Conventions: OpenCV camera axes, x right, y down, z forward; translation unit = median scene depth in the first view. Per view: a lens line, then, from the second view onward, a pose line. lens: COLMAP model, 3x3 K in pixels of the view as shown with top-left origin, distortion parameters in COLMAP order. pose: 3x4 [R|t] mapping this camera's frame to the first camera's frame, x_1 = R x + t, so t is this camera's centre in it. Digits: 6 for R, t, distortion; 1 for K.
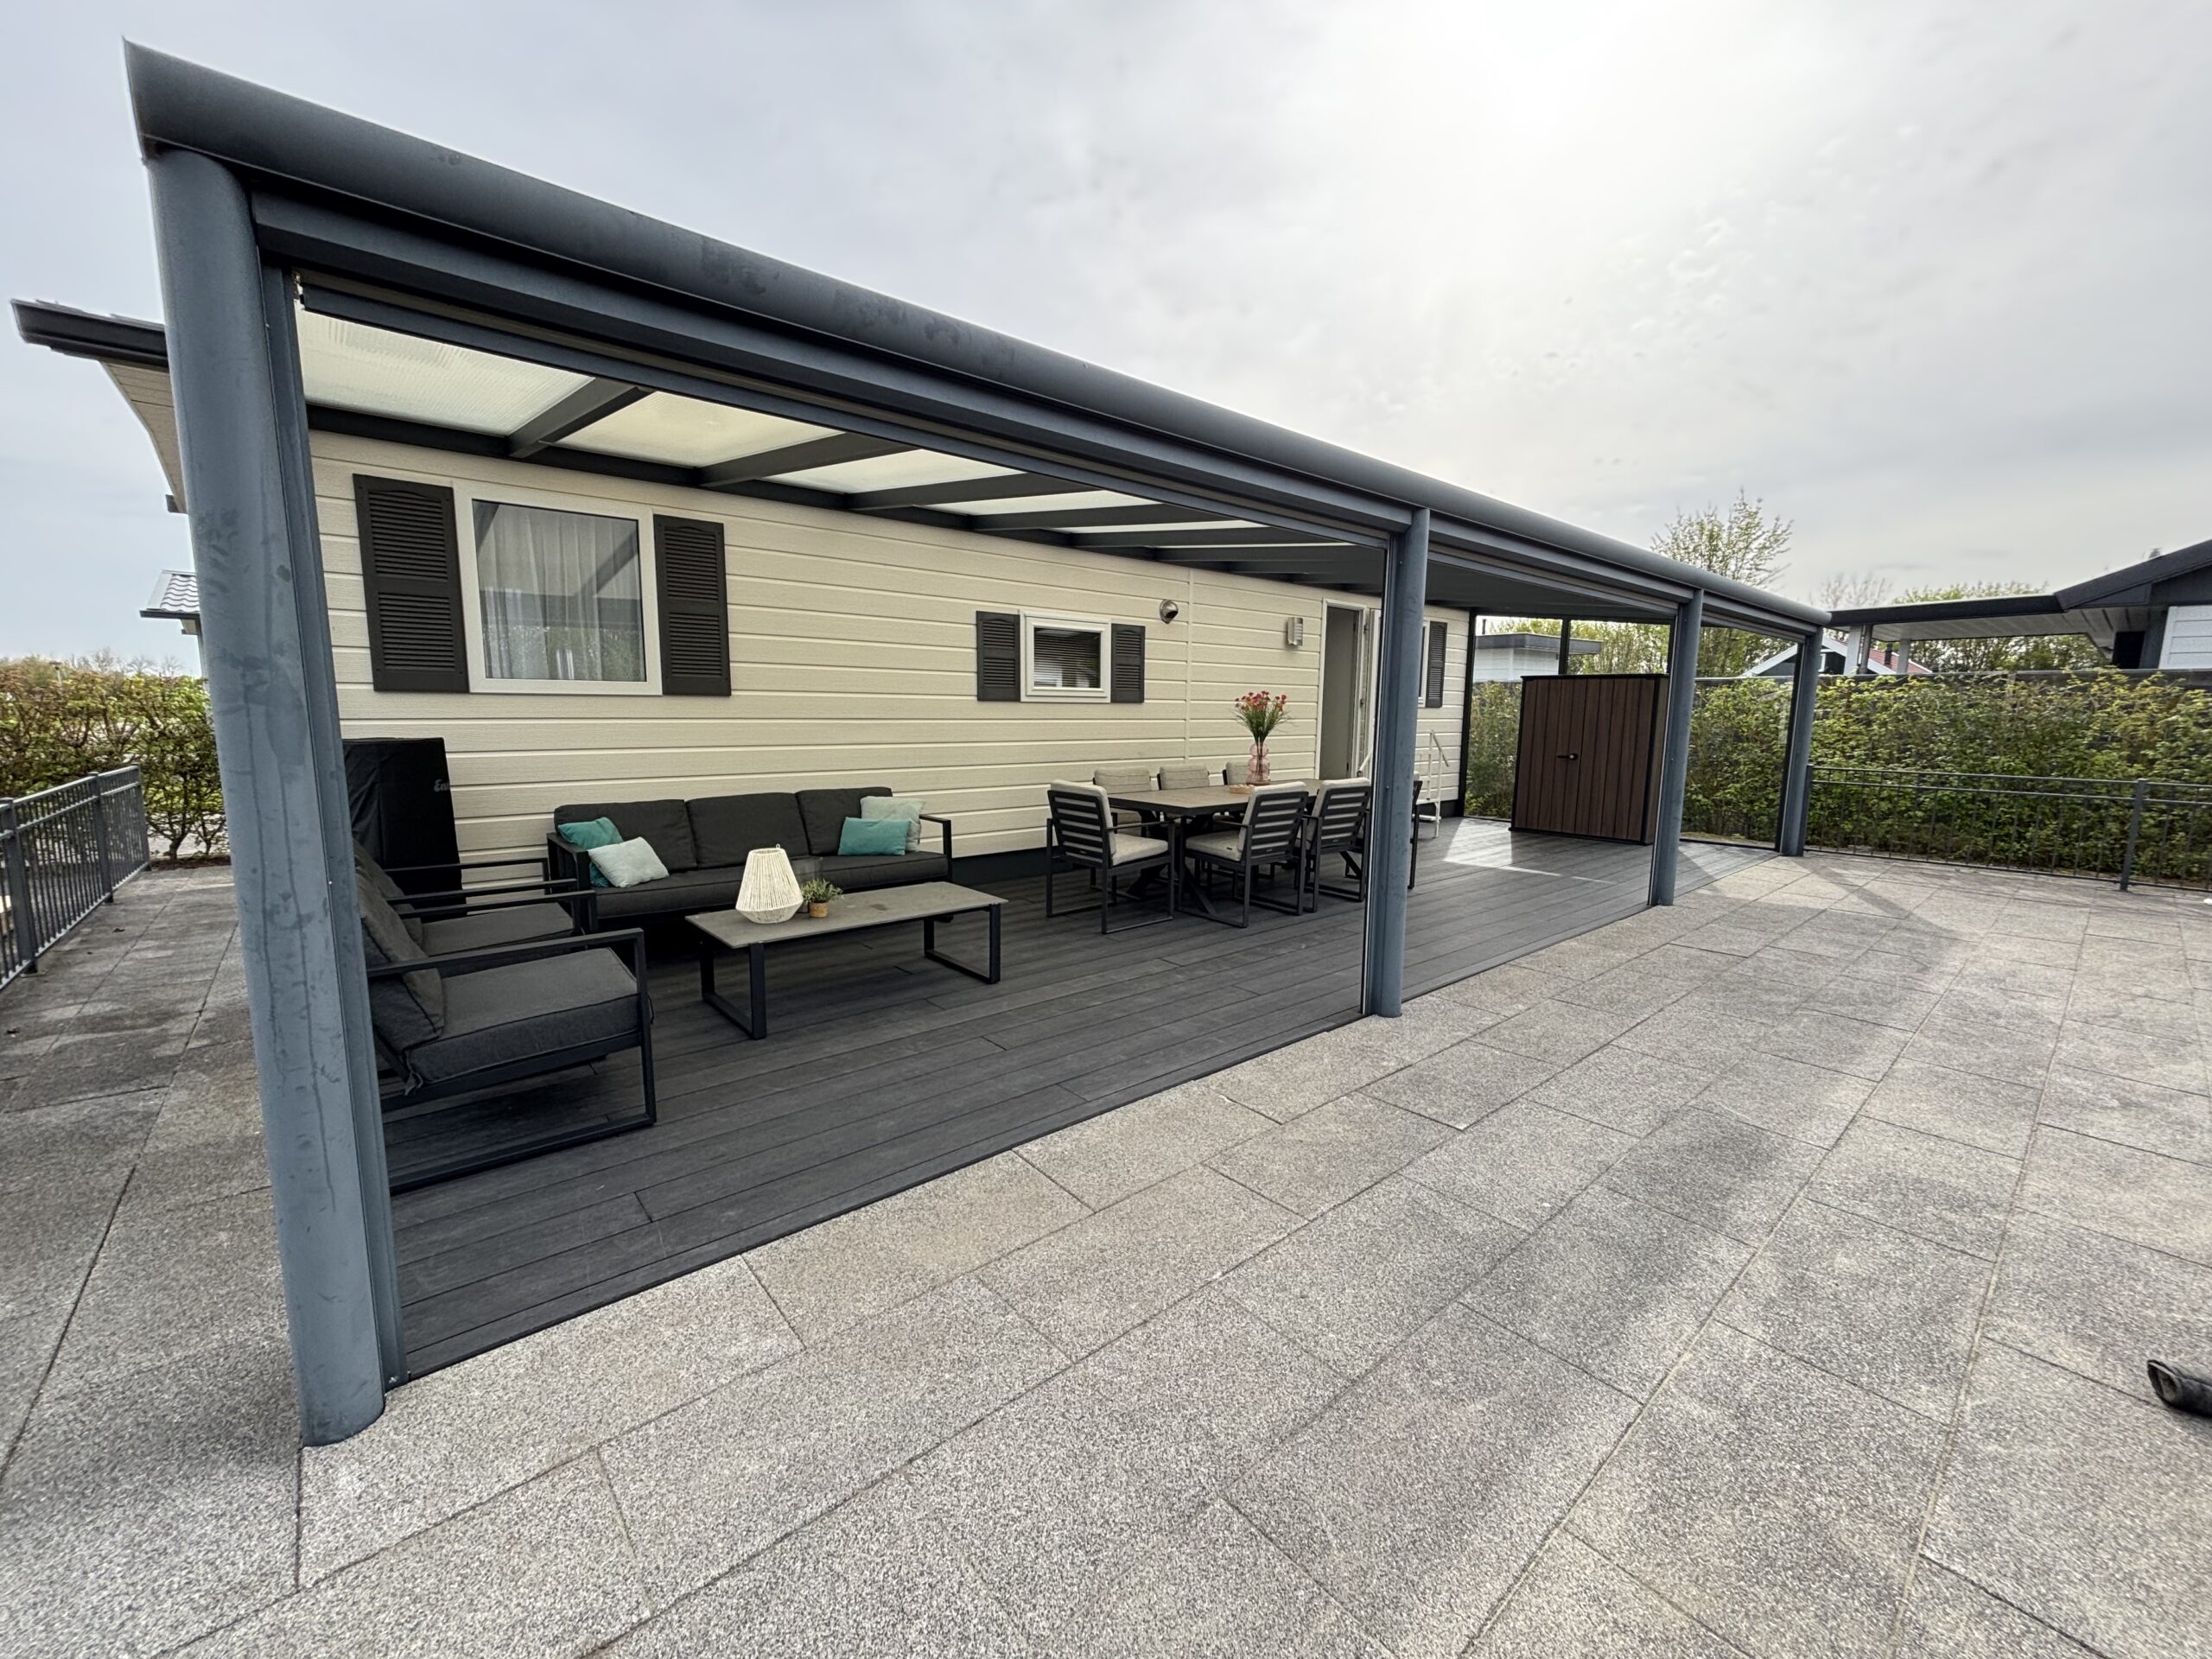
lens RADIAL K [[884.3, 0, 1100.3], [0, 884.3, 832.8], [0, 0, 1]] dist [0.025039, -0.000238]
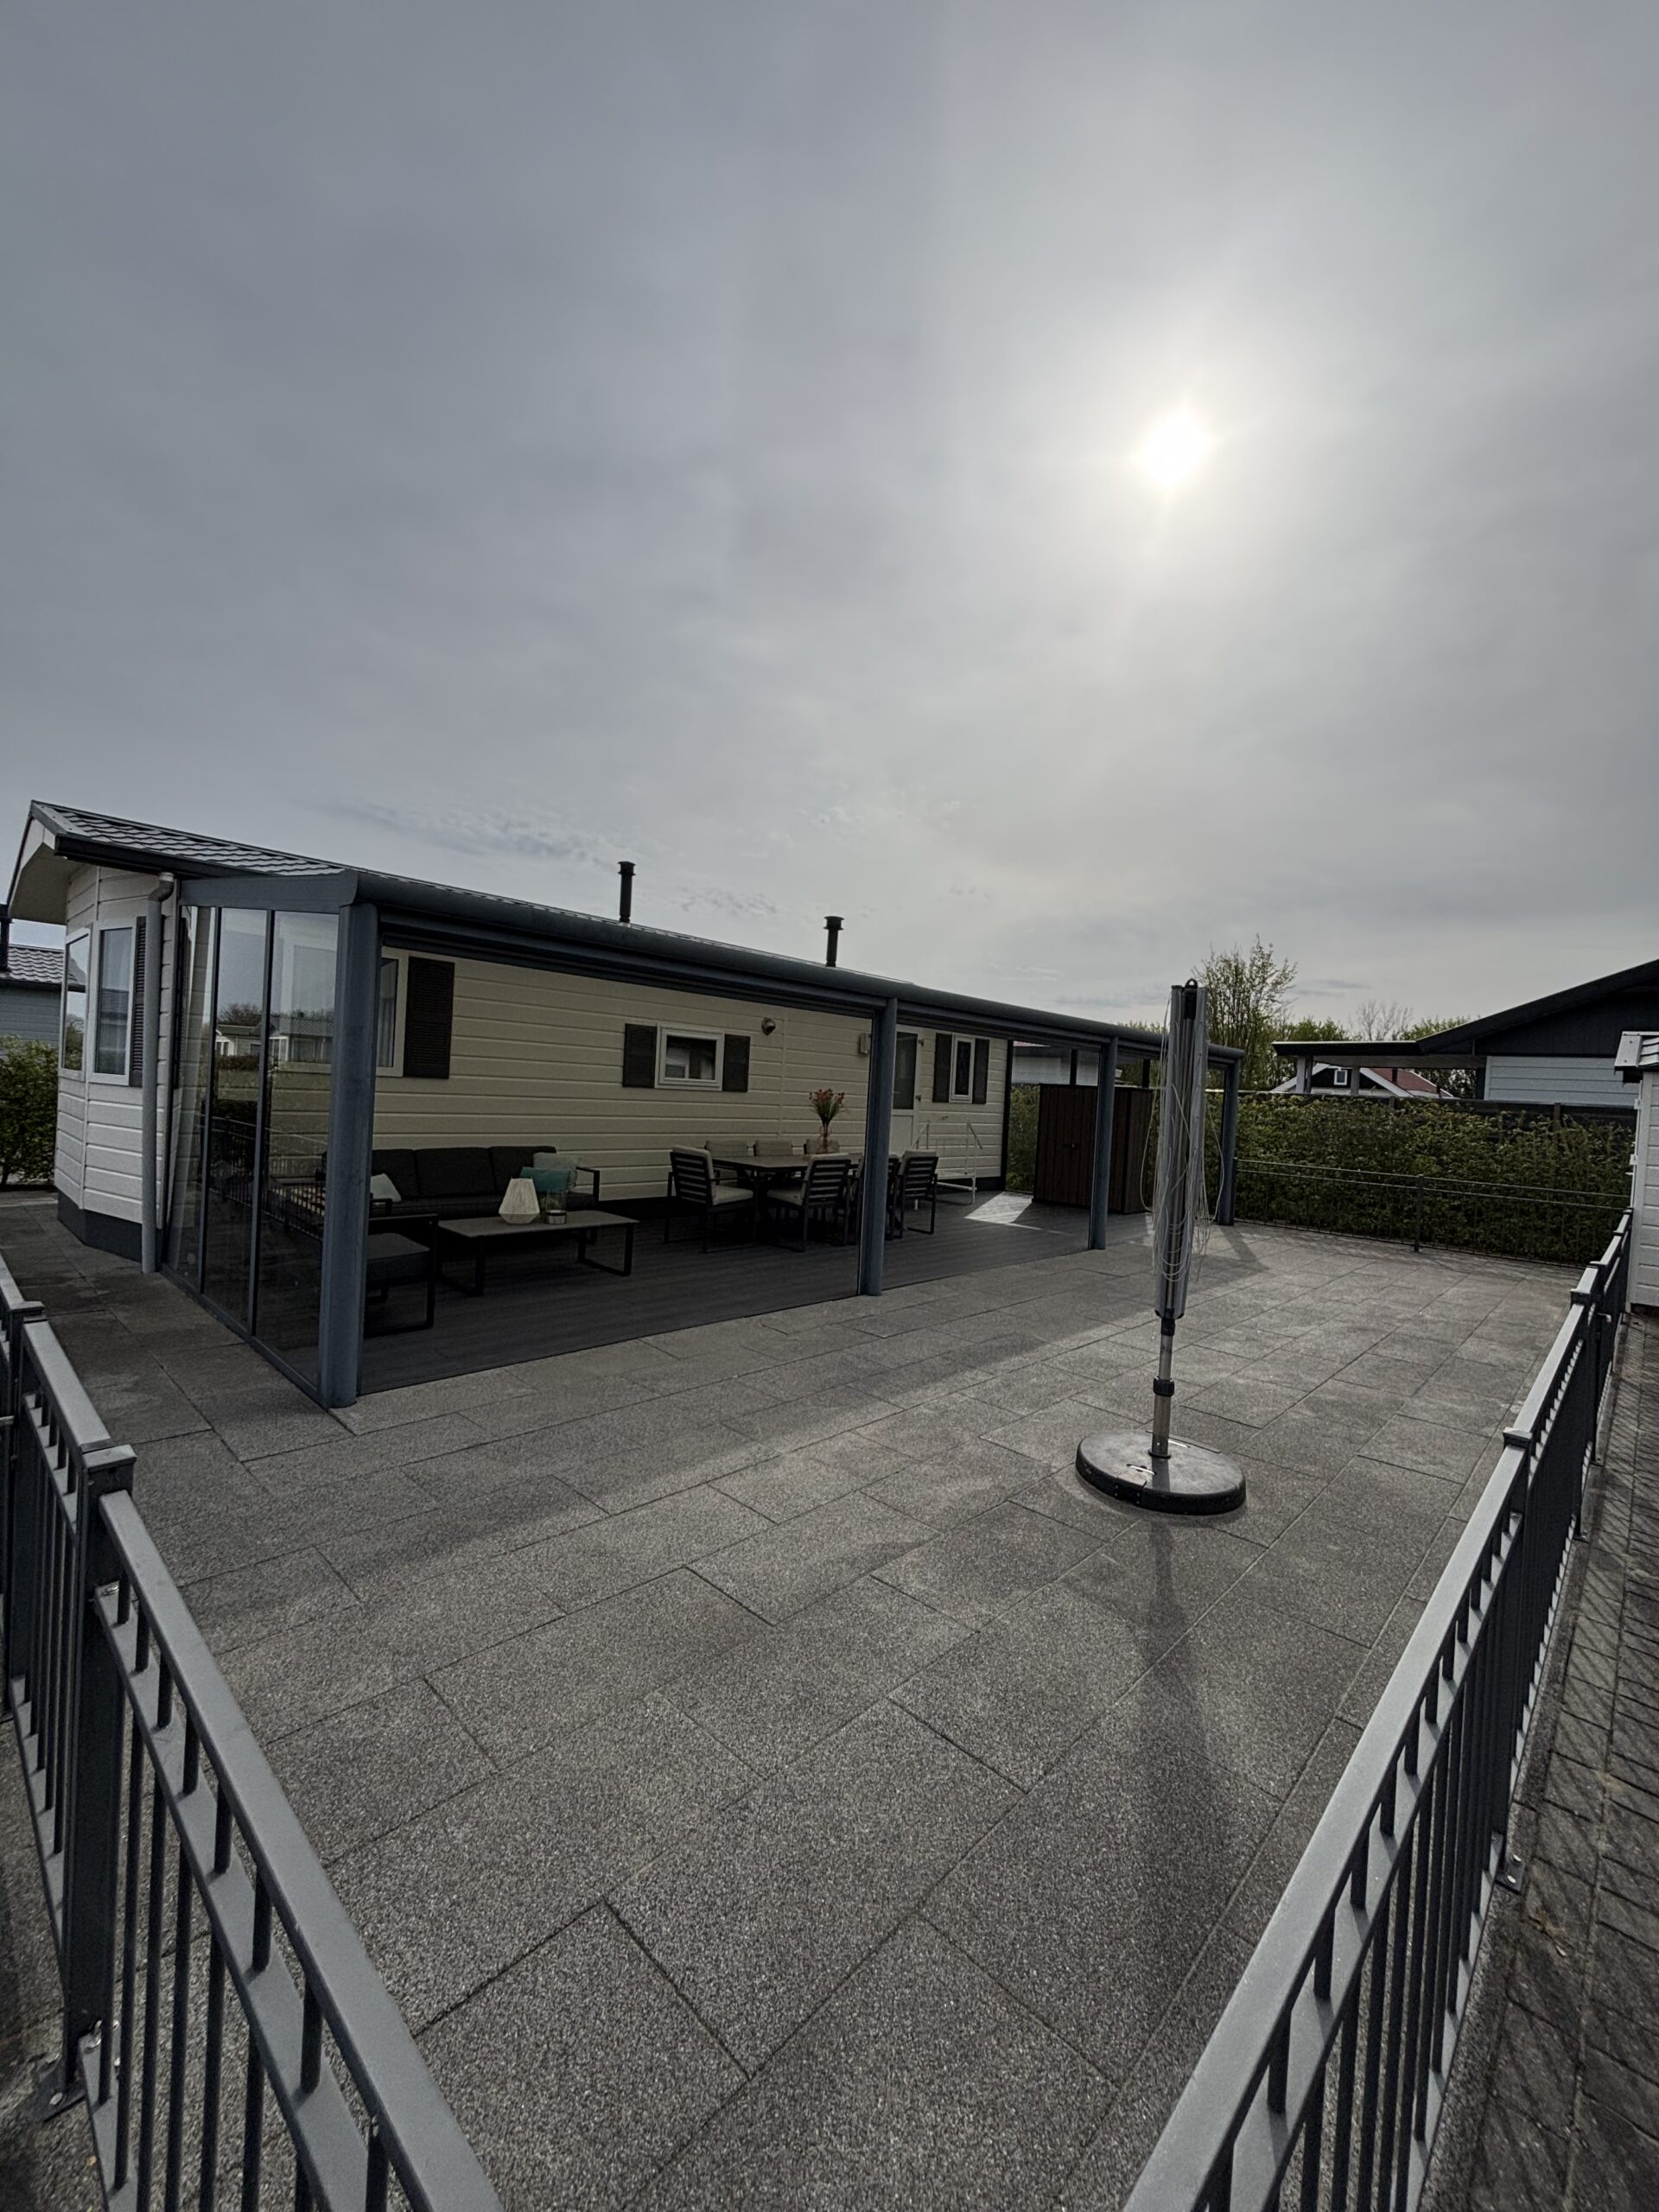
lens RADIAL K [[884.3, 0, 832.5], [0, 884.3, 1103.8], [0, 0, 1]] dist [0.025039, -0.000238]
pose [[0.992722, 0.042721, 0.112595, 0.034730], [-0.028985, 0.992238, -0.120925, 0.037179], [-0.116888, 0.116781, 0.986255, -0.427406]]
